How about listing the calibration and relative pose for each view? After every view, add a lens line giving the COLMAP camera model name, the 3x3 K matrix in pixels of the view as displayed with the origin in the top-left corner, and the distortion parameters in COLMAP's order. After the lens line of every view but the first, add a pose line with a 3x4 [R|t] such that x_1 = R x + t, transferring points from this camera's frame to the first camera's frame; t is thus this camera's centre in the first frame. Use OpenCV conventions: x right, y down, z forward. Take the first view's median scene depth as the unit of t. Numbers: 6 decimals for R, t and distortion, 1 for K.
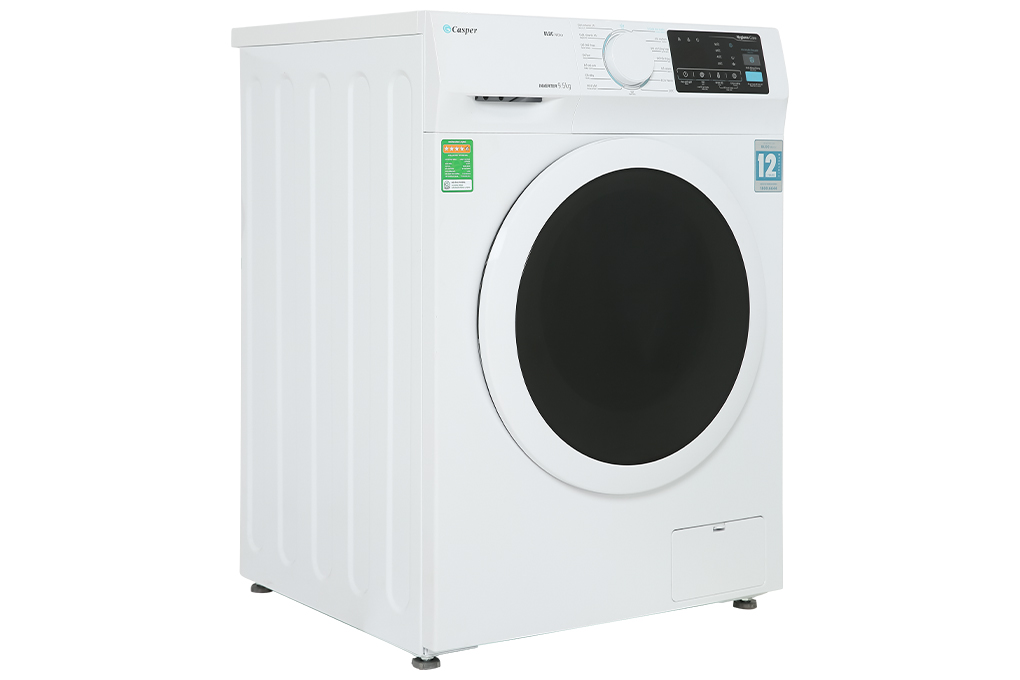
lens RADIAL K [[2503.9, 0, 510.0], [0, 2503.9, 340.0], [0, 0, 1]] dist [-0.054822, -0.211024]
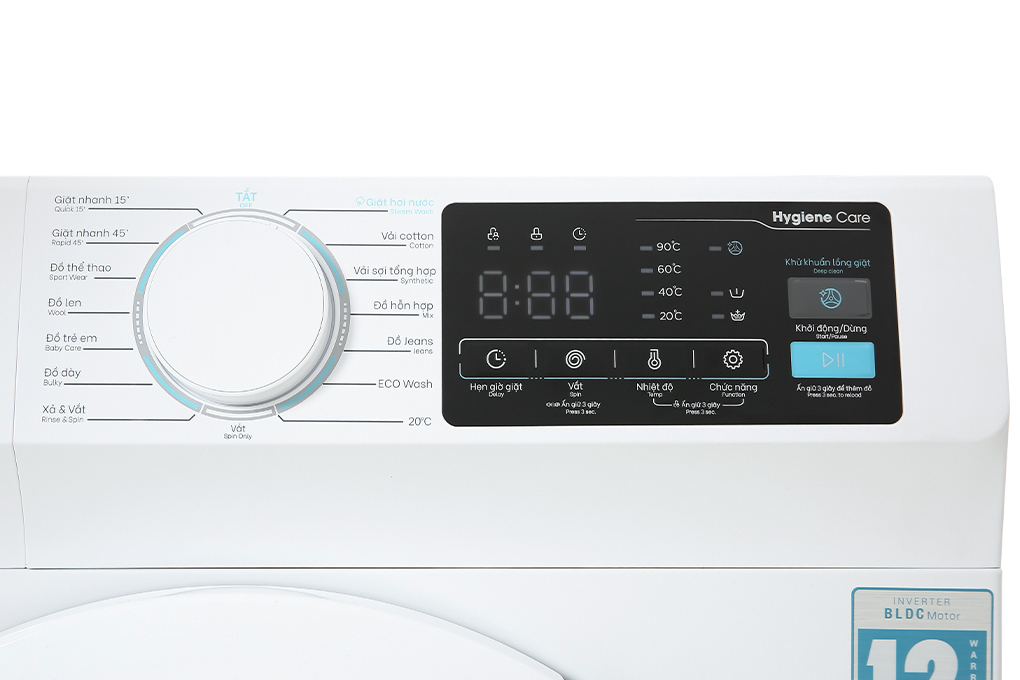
lens RADIAL K [[1731.8, 0, 510.0], [0, 1731.8, 340.0], [0, 0, 1]] dist [0.006593, 0.085731]
pose [[0.797504, 0.000938, -0.603313, 0.184754], [-0.040937, 0.997778, -0.052562, -0.096956], [0.601924, 0.066616, 0.795770, 0.836117]]
